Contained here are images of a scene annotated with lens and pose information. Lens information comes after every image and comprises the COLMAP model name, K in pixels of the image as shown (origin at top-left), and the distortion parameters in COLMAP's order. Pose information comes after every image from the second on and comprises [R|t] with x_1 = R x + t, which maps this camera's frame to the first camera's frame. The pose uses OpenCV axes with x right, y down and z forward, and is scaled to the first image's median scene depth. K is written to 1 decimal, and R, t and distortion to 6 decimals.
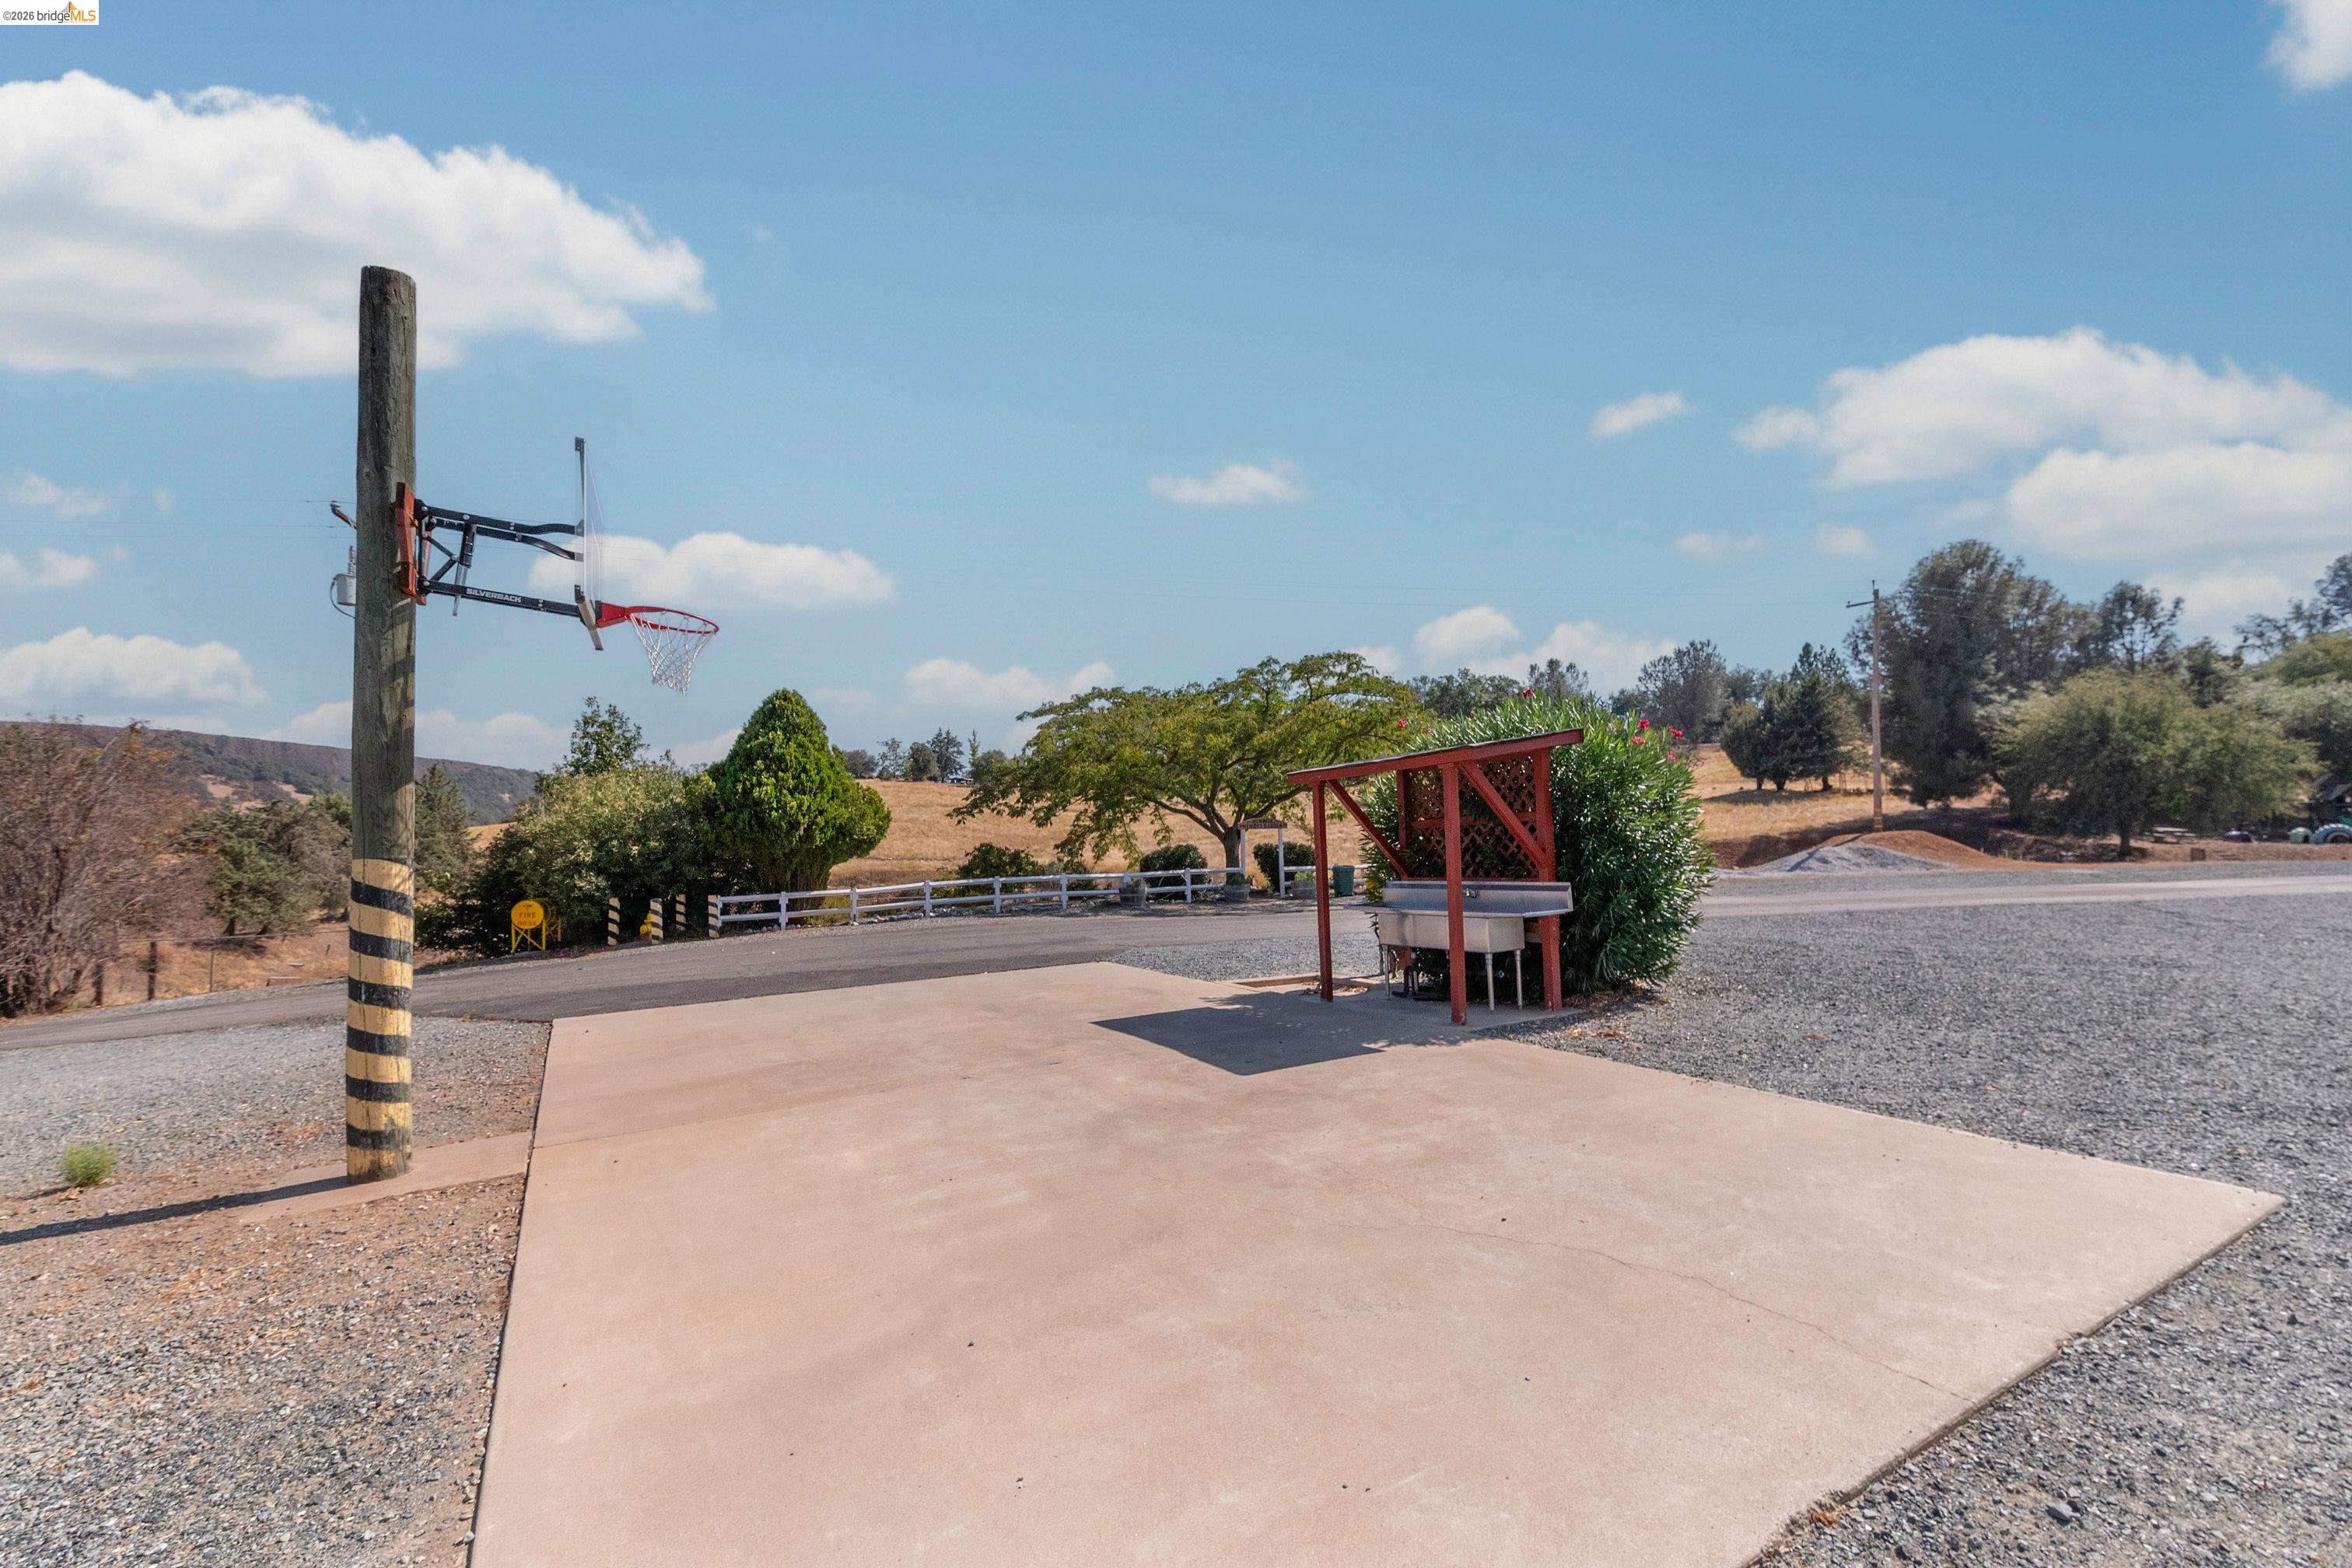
lens RADIAL K [[995.8, 0, 1184.5], [0, 995.8, 808.0], [0, 0, 1]] dist [0.001364, 0.000189]
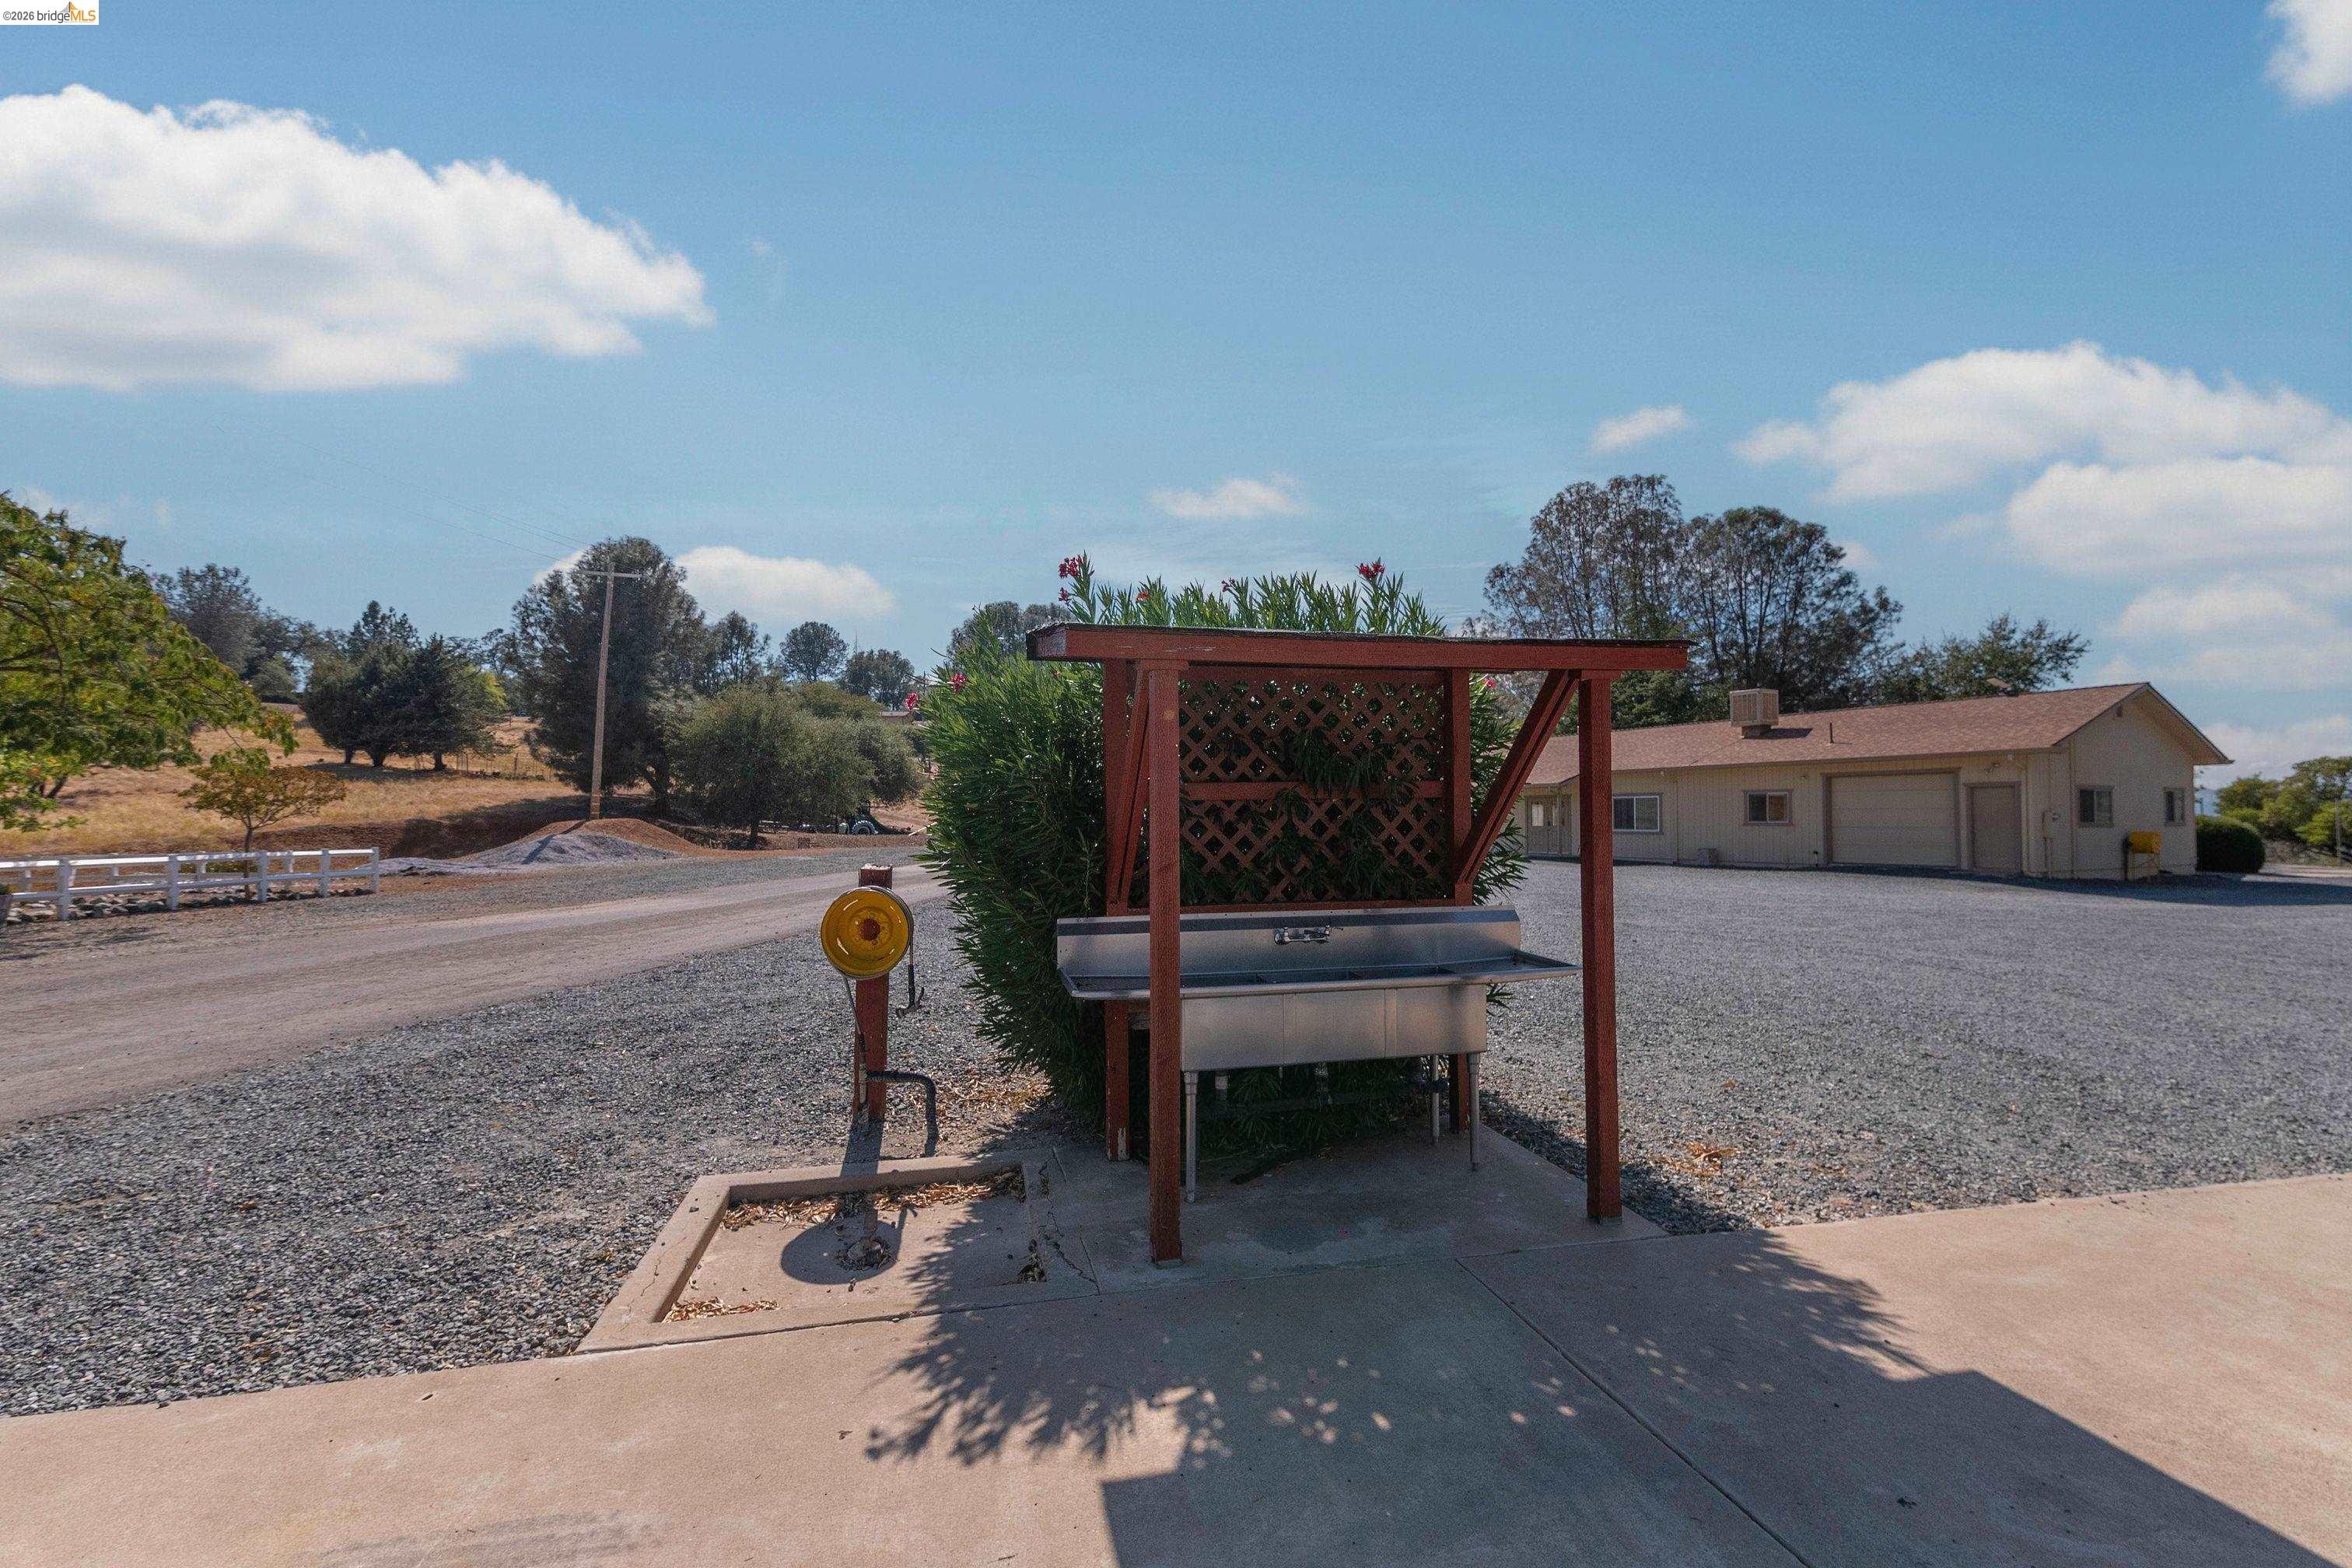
lens RADIAL K [[995.8, 0, 1184.5], [0, 995.8, 808.0], [0, 0, 1]] dist [0.001364, 0.000189]
pose [[0.281679, 0.034235, 0.958898, -0.033358], [-0.047226, 0.998647, -0.021781, 0.005820], [-0.958346, -0.039149, 0.282915, 0.147710]]
